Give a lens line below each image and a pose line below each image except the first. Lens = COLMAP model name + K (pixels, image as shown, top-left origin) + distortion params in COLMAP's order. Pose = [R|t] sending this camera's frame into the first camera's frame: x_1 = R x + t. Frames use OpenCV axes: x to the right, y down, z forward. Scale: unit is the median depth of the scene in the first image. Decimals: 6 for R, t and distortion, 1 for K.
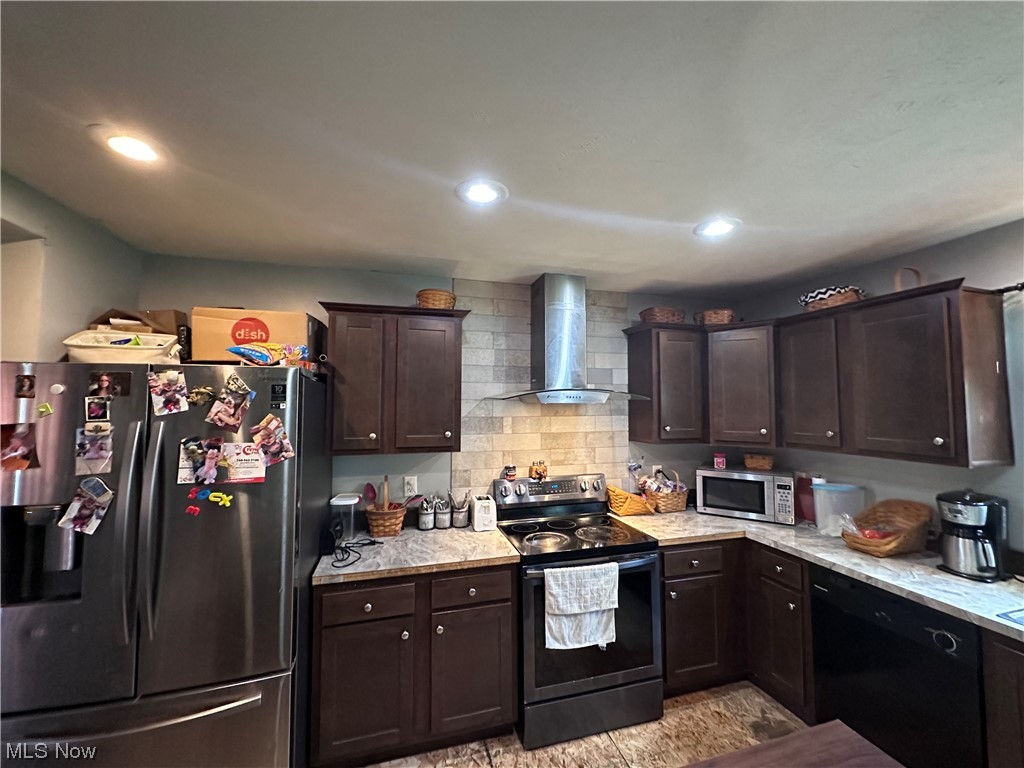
lens RADIAL K [[409.2, 0, 512.4], [0, 409.2, 382.8], [0, 0, 1]] dist [-0.002211, 0.000670]
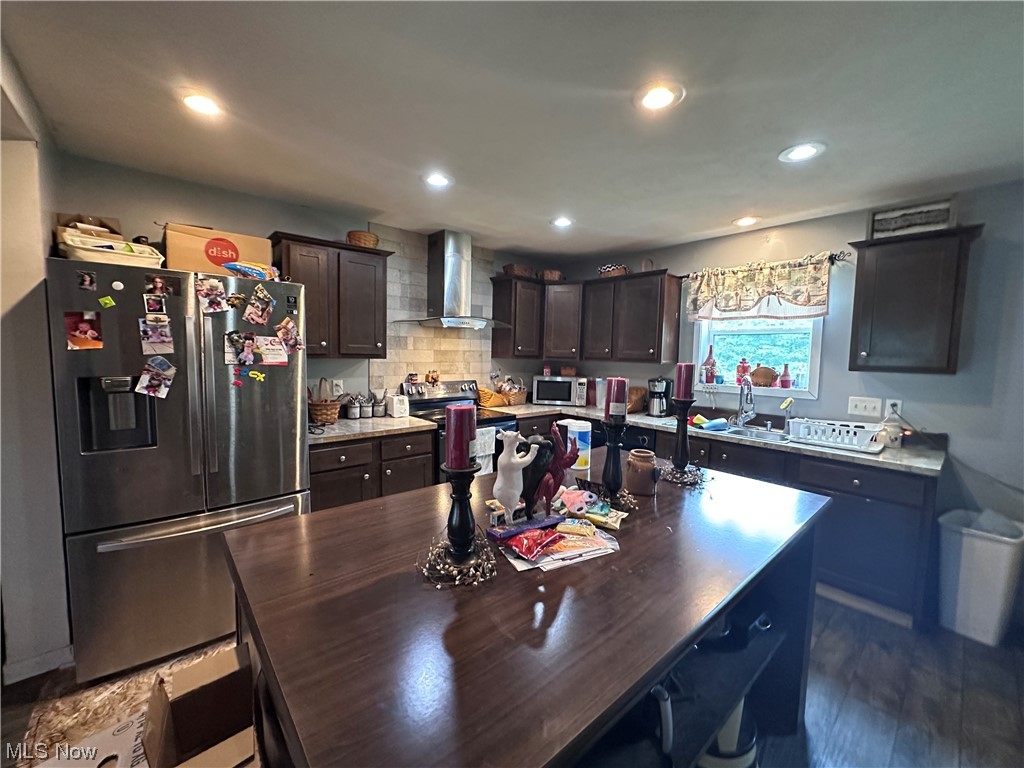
lens RADIAL K [[409.2, 0, 512.5], [0, 409.2, 383.3], [0, 0, 1]] dist [-0.002211, 0.000670]
pose [[0.903324, -0.013562, 0.428744, -0.339964], [-0.045258, 0.990908, 0.126699, 0.059568], [-0.426564, -0.133854, 0.894498, -0.412471]]
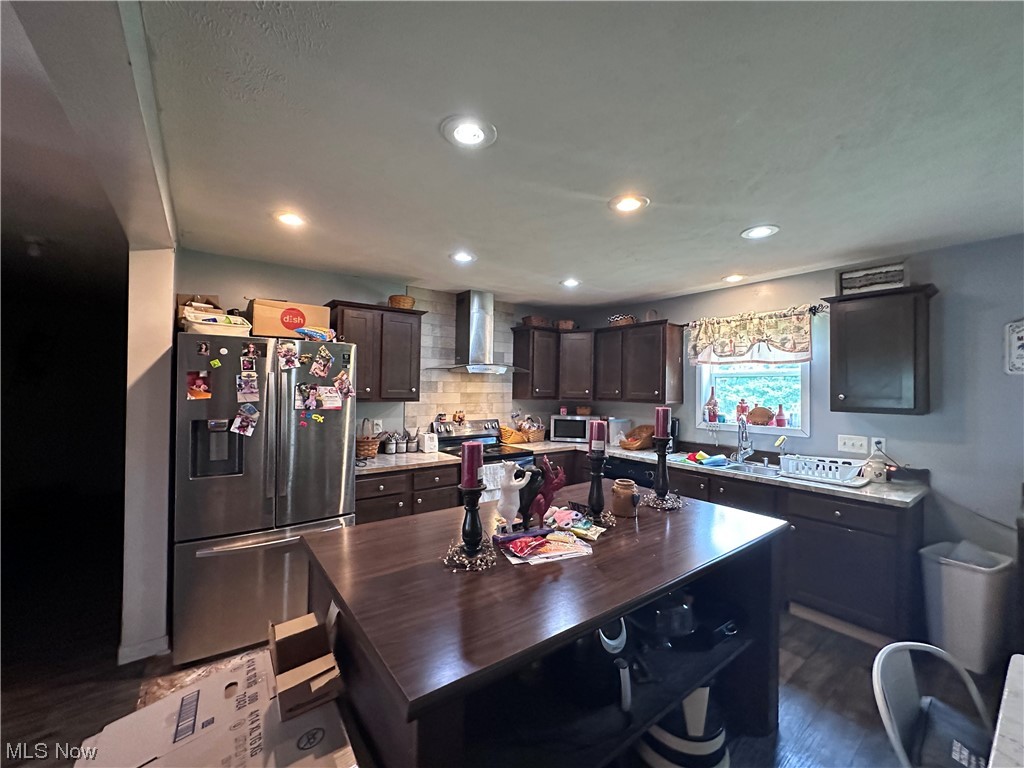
lens RADIAL K [[409.2, 0, 512.5], [0, 409.2, 383.3], [0, 0, 1]] dist [-0.002211, 0.000670]
pose [[0.931988, 0.016987, 0.362091, -0.372963], [-0.034101, 0.998580, 0.040925, 0.022677], [-0.360882, -0.050489, 0.931244, -0.603487]]
